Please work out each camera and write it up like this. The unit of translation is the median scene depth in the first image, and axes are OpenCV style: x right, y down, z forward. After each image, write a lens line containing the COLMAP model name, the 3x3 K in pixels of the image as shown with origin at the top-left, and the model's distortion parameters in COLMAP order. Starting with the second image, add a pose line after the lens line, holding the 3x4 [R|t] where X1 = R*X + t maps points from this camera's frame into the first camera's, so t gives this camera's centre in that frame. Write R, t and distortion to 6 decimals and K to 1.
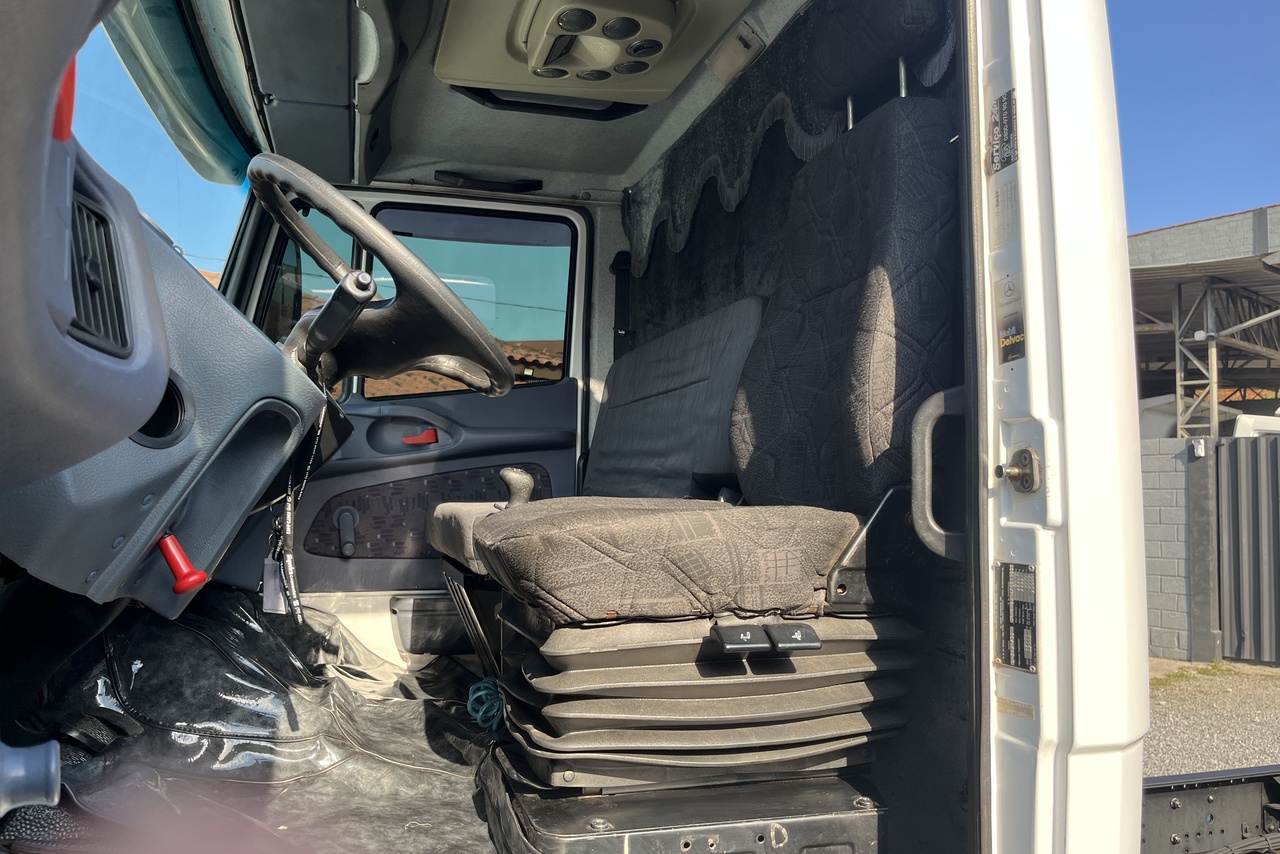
lens RADIAL K [[973.5, 0, 640.0], [0, 973.5, 427.0], [0, 0, 1]] dist [0.027279, 0.003638]
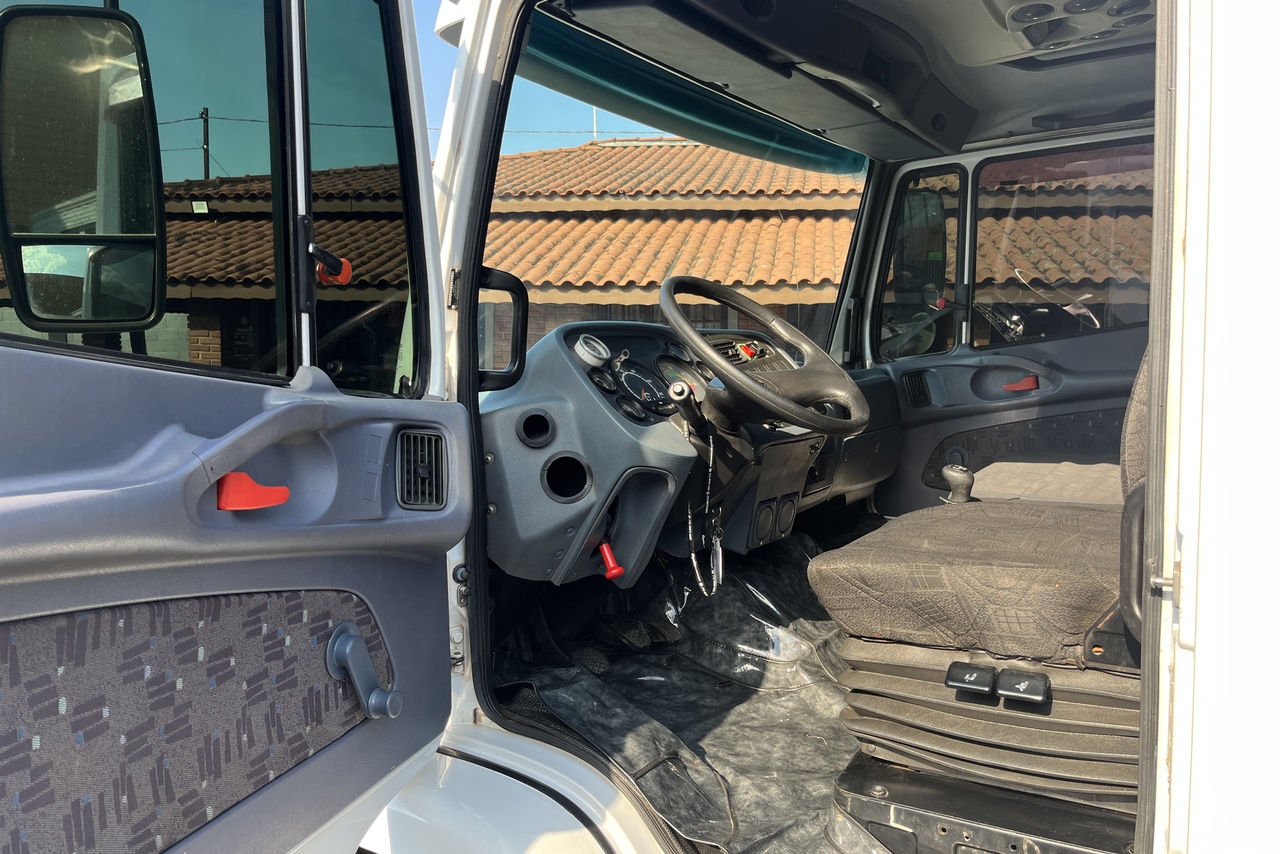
lens RADIAL K [[973.5, 0, 640.0], [0, 973.5, 427.0], [0, 0, 1]] dist [0.027279, 0.003638]
pose [[0.684352, 0.035027, -0.728310, 0.626185], [0.071308, 0.990842, 0.114657, -0.224227], [0.725657, -0.130400, 0.675587, -0.031833]]
